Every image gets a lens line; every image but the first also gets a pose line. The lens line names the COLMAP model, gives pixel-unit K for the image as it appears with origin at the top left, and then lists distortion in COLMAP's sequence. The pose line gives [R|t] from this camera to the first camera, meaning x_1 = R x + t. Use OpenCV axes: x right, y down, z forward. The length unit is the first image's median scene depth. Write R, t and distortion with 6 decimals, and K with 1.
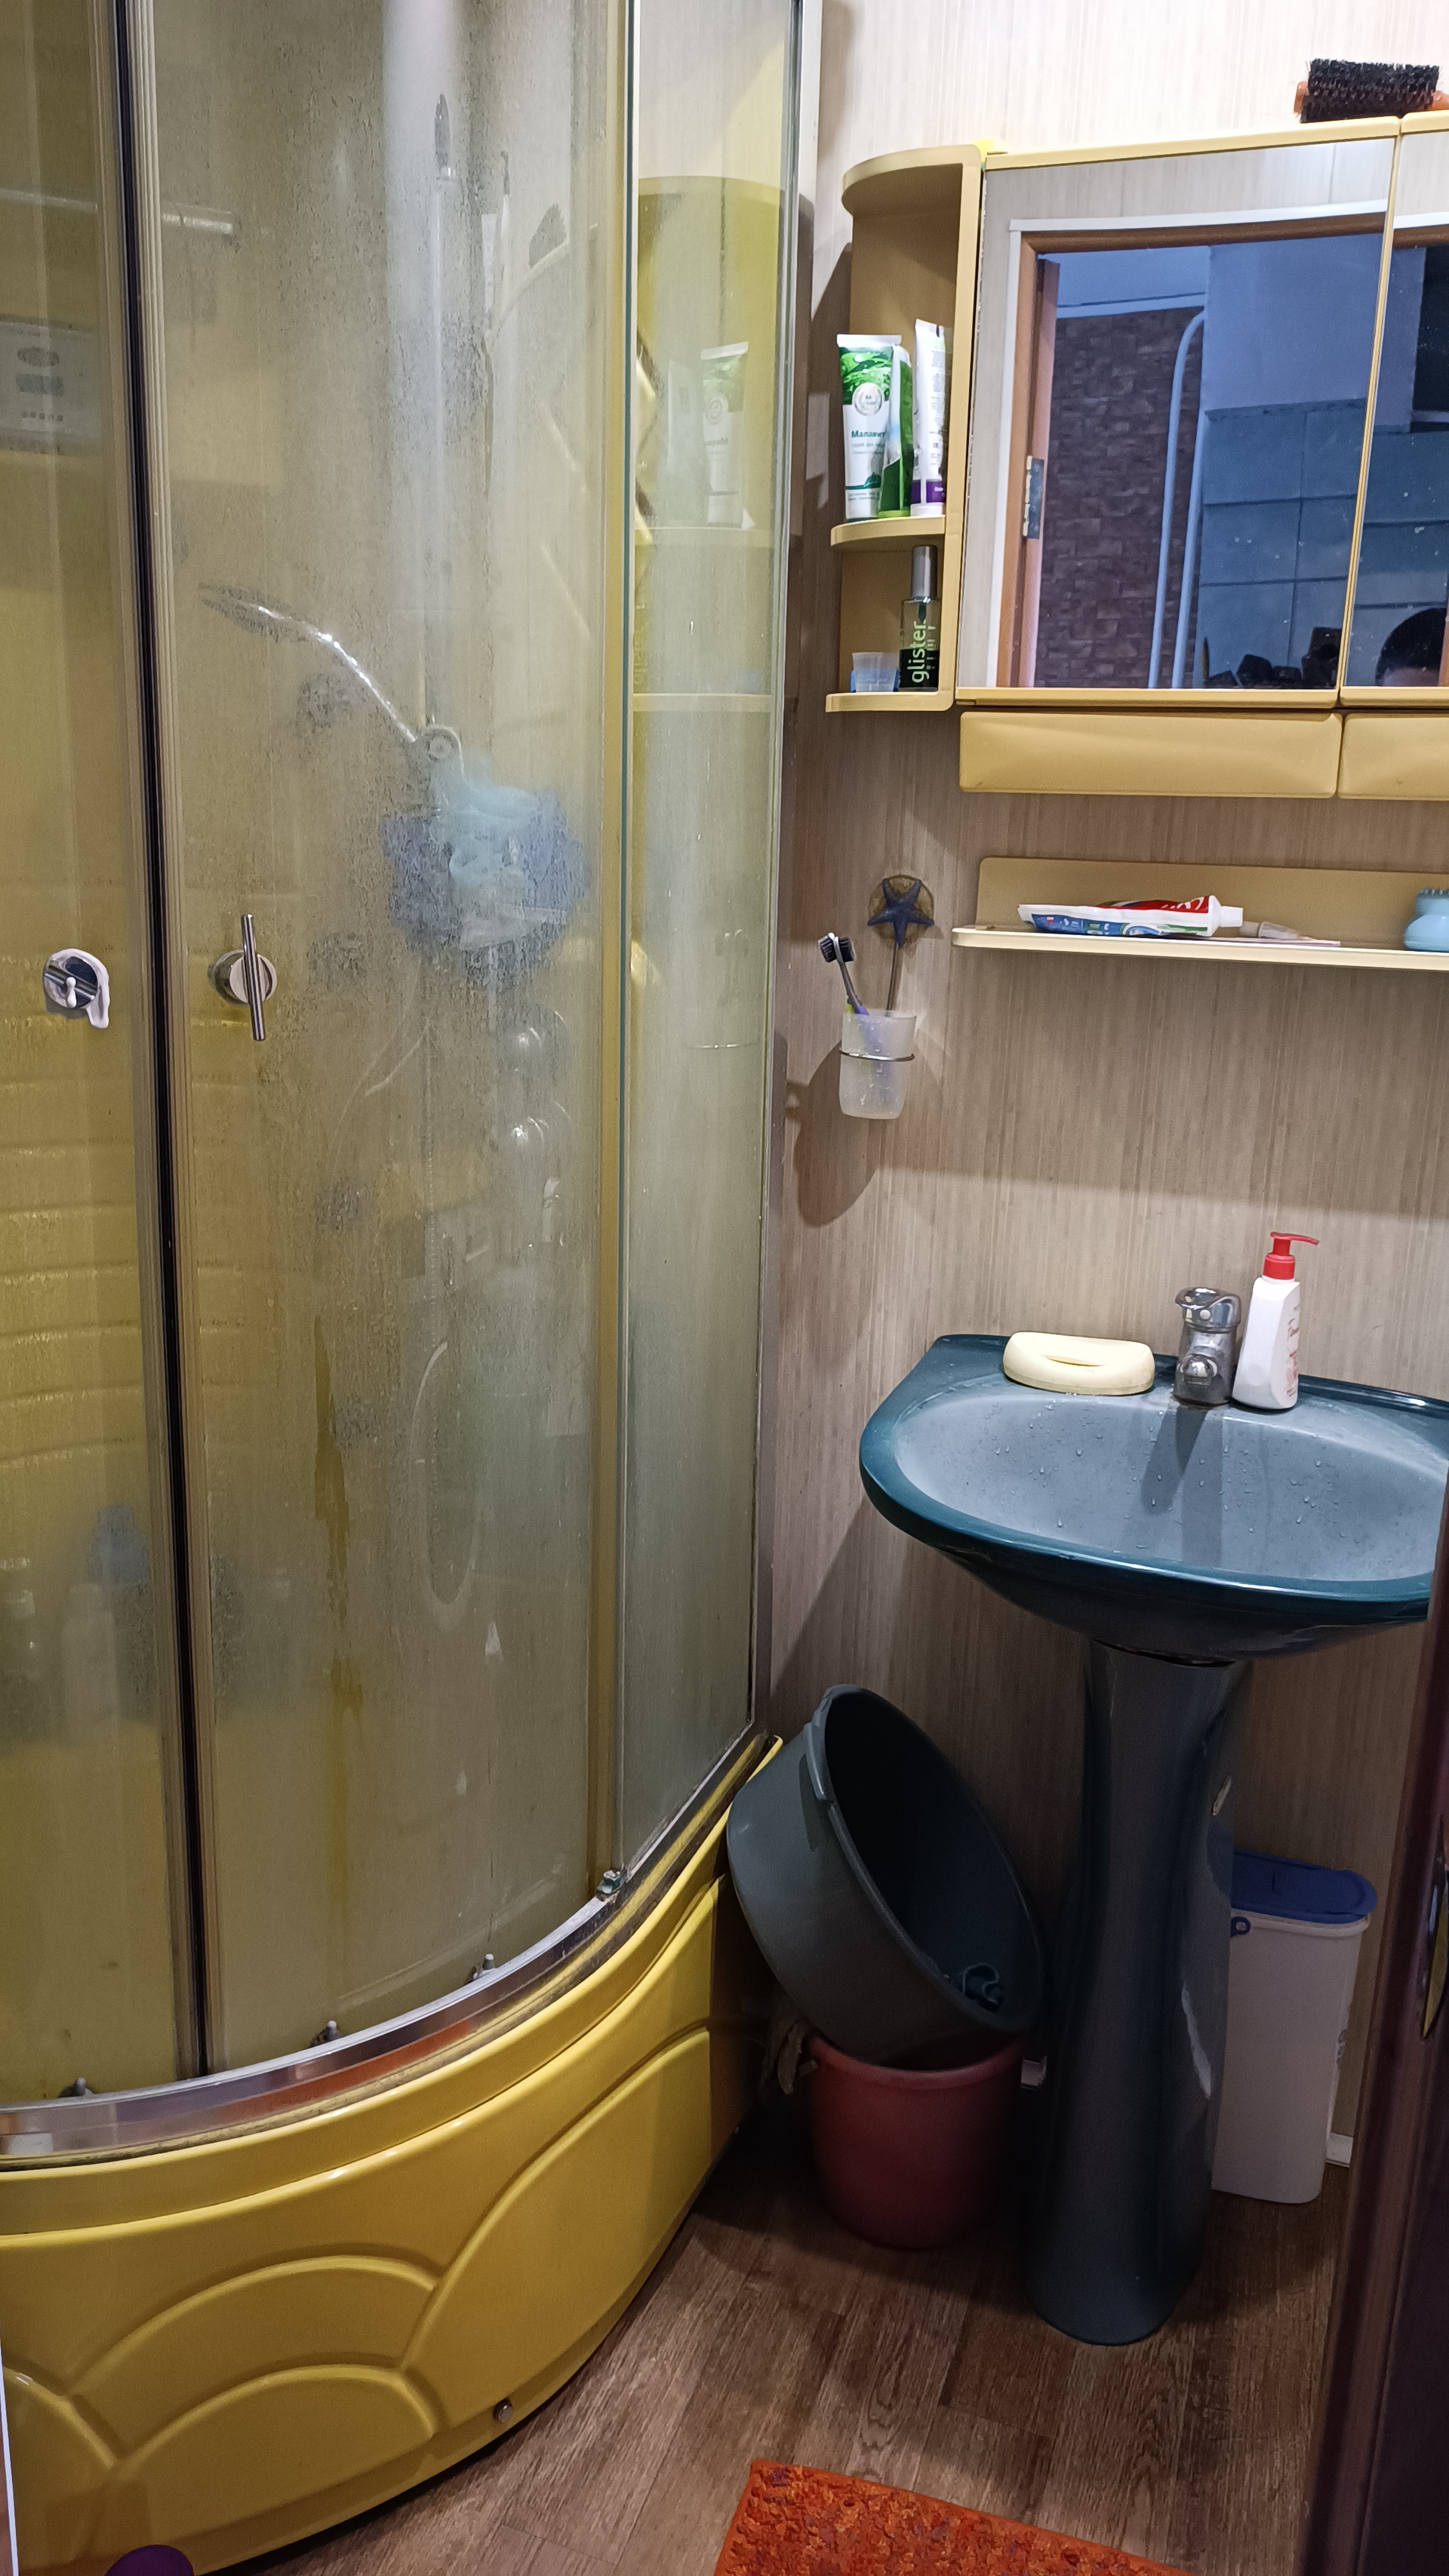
lens RADIAL K [[1815.4, 0, 724.5], [0, 1815.4, 1288.0], [0, 0, 1]] dist [-0.010759, -0.003301]
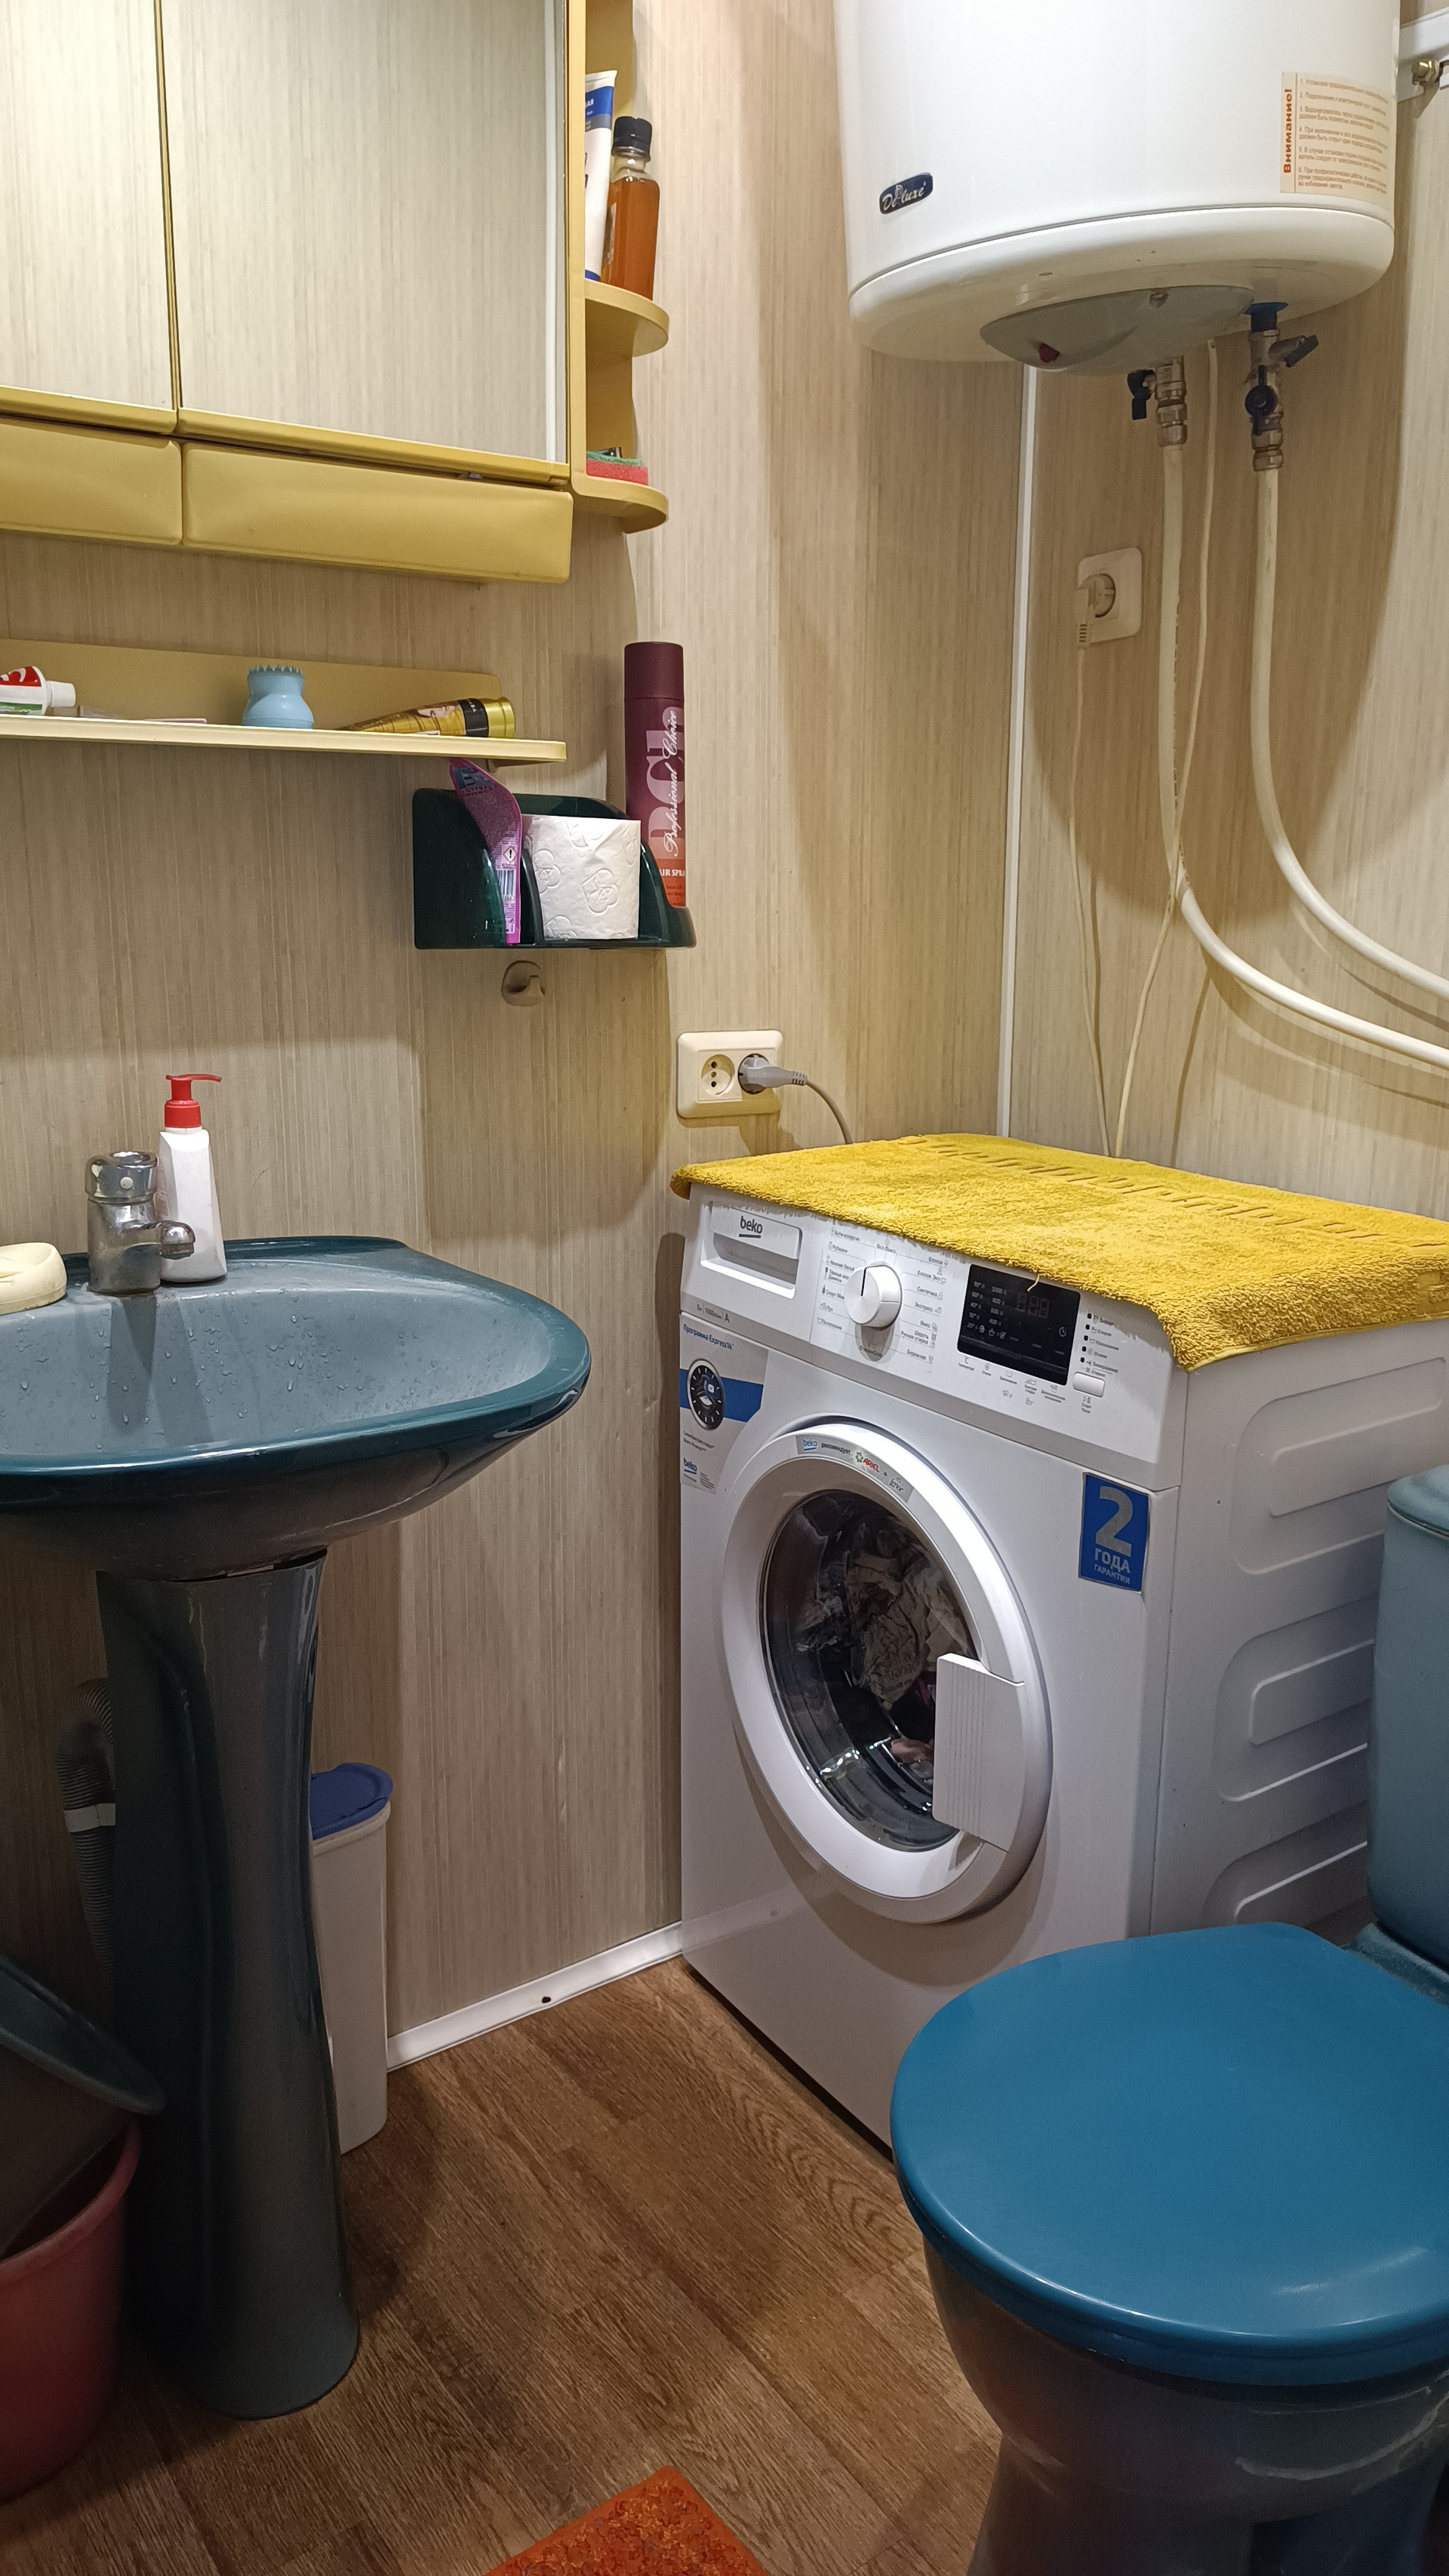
lens RADIAL K [[1815.4, 0, 724.5], [0, 1815.4, 1288.0], [0, 0, 1]] dist [-0.010759, -0.003301]
pose [[0.574001, -0.213828, 0.790443, -0.242753], [0.213178, 0.971039, 0.107877, 0.030232], [-0.790619, 0.106584, 0.602961, 0.288710]]
